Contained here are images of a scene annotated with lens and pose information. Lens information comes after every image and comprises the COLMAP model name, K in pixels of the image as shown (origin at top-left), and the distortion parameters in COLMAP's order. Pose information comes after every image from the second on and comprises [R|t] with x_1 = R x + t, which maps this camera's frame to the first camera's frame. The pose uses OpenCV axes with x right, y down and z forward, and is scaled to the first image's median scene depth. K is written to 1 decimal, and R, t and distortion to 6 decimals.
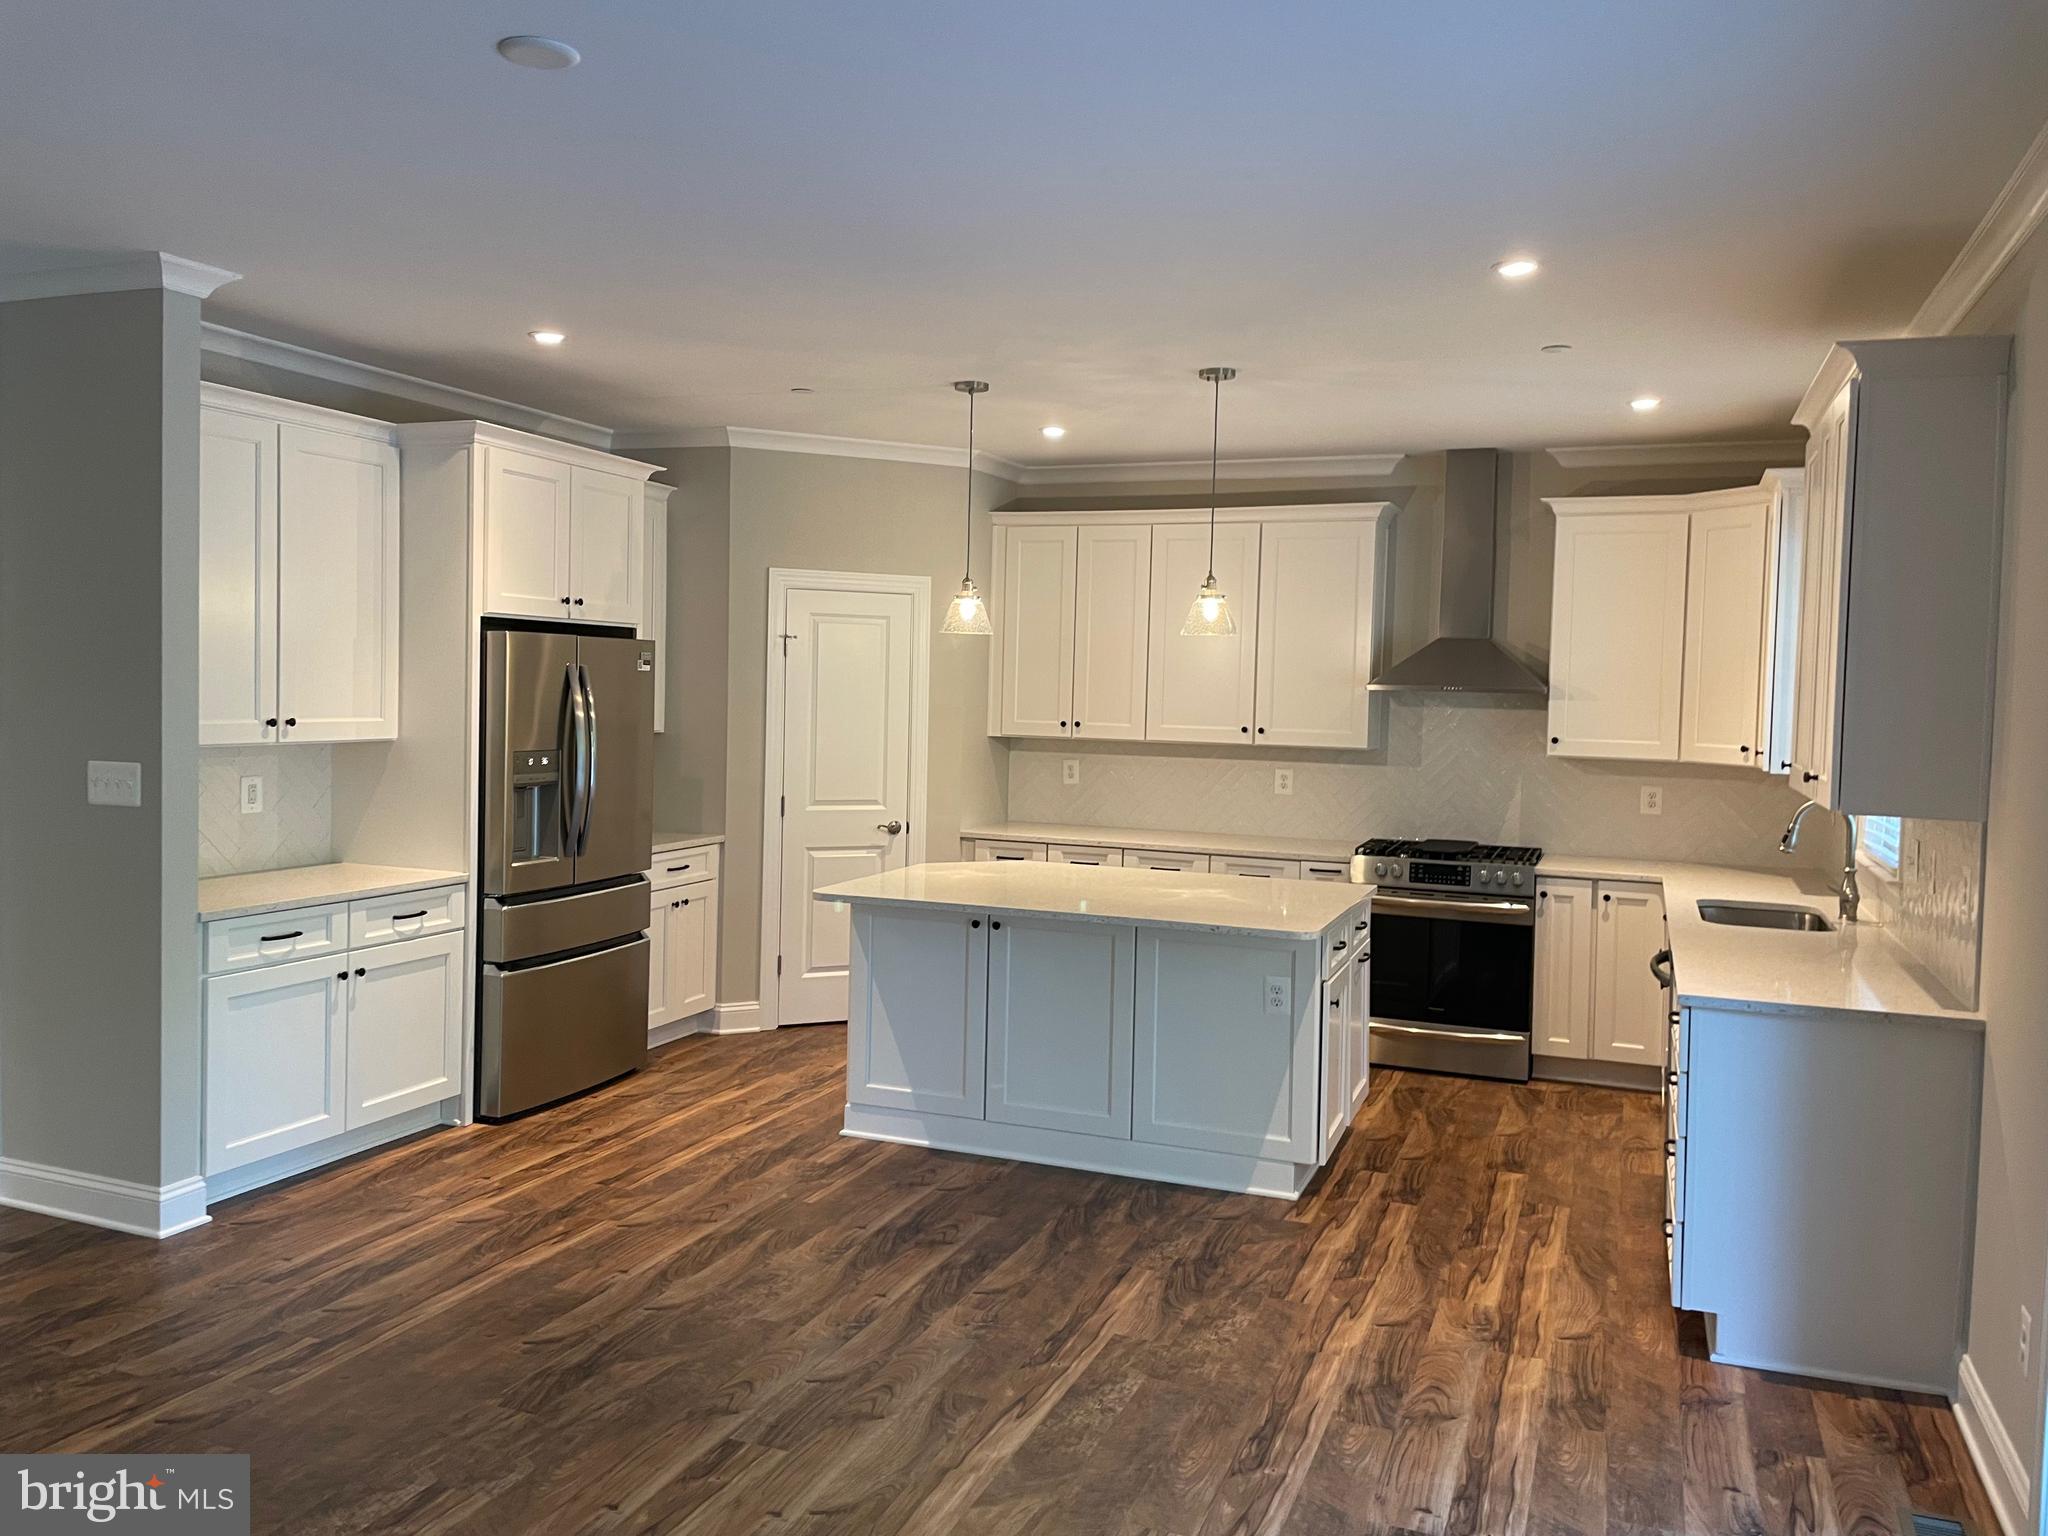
lens RADIAL K [[1551.5, 0, 1024.6], [0, 1551.5, 762.6], [0, 0, 1]] dist [0.084471, -0.118124]
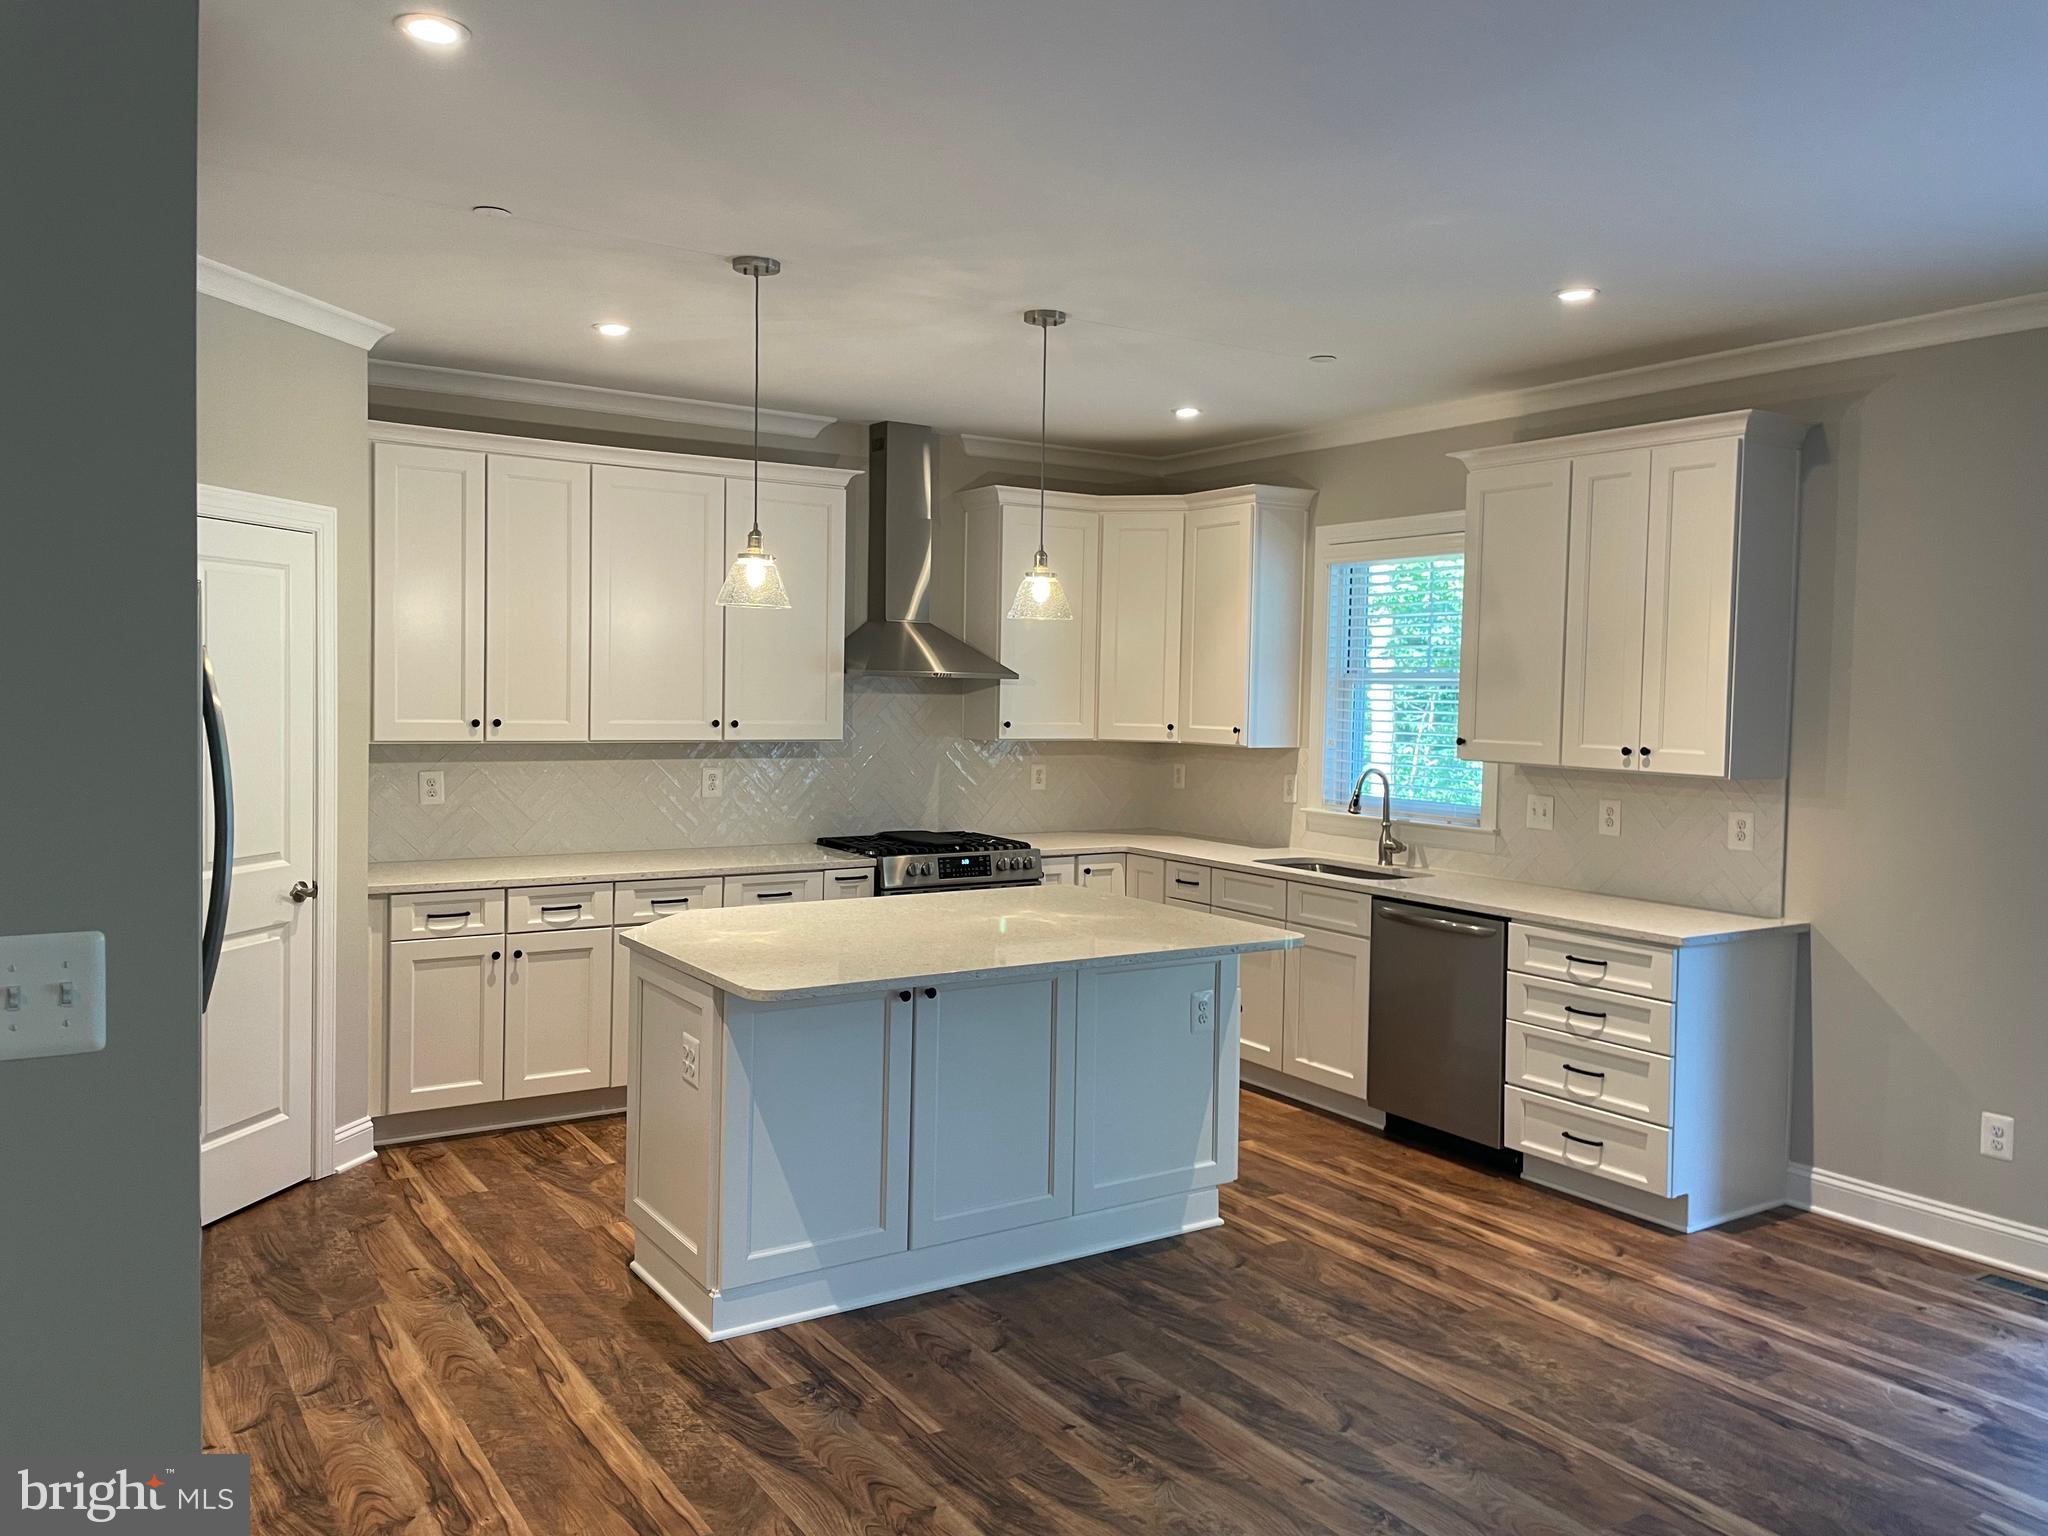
lens RADIAL K [[1551.5, 0, 1022.9], [0, 1551.5, 757.4], [0, 0, 1]] dist [0.084471, -0.118124]
pose [[0.582099, -0.054475, 0.811291, -0.660338], [0.033479, 0.998513, 0.043026, -0.049584], [-0.812428, 0.002116, 0.583057, 0.546446]]
